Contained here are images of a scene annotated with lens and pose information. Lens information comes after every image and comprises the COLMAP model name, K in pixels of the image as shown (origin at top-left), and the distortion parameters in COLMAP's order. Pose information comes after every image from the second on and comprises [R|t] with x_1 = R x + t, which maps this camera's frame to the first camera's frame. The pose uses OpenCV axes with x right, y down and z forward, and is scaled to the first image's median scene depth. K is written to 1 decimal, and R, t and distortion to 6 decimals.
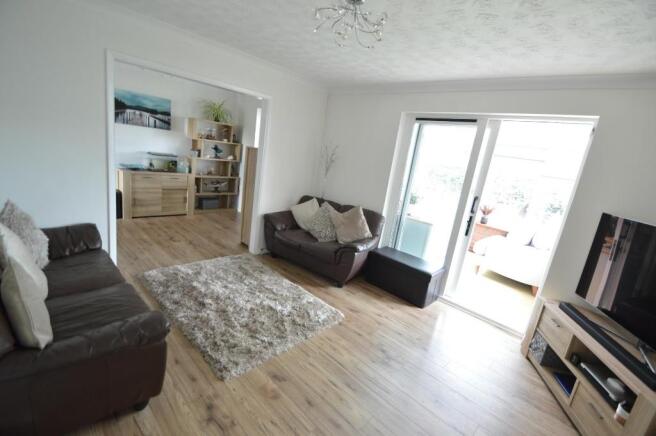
lens RADIAL K [[293.9, 0, 328.0], [0, 293.9, 218.0], [0, 0, 1]] dist [0.001448, 0.000183]
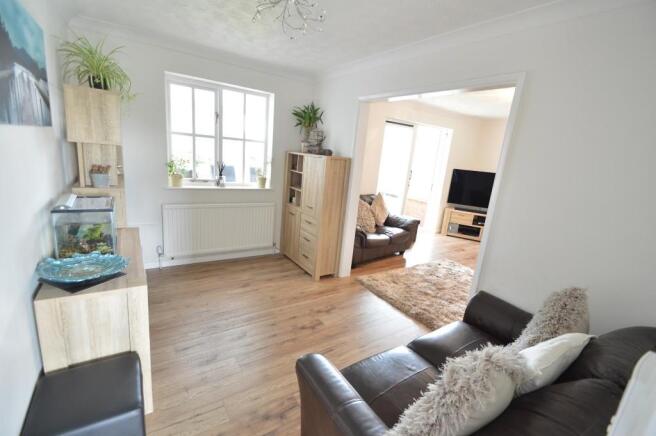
lens RADIAL K [[293.9, 0, 328.0], [0, 293.9, 218.0], [0, 0, 1]] dist [0.001448, 0.000183]
pose [[0.216458, -0.343739, 0.913778, -1.054320], [0.160210, 0.935786, 0.314067, -0.242129], [-0.963057, 0.078414, 0.257629, 0.533699]]
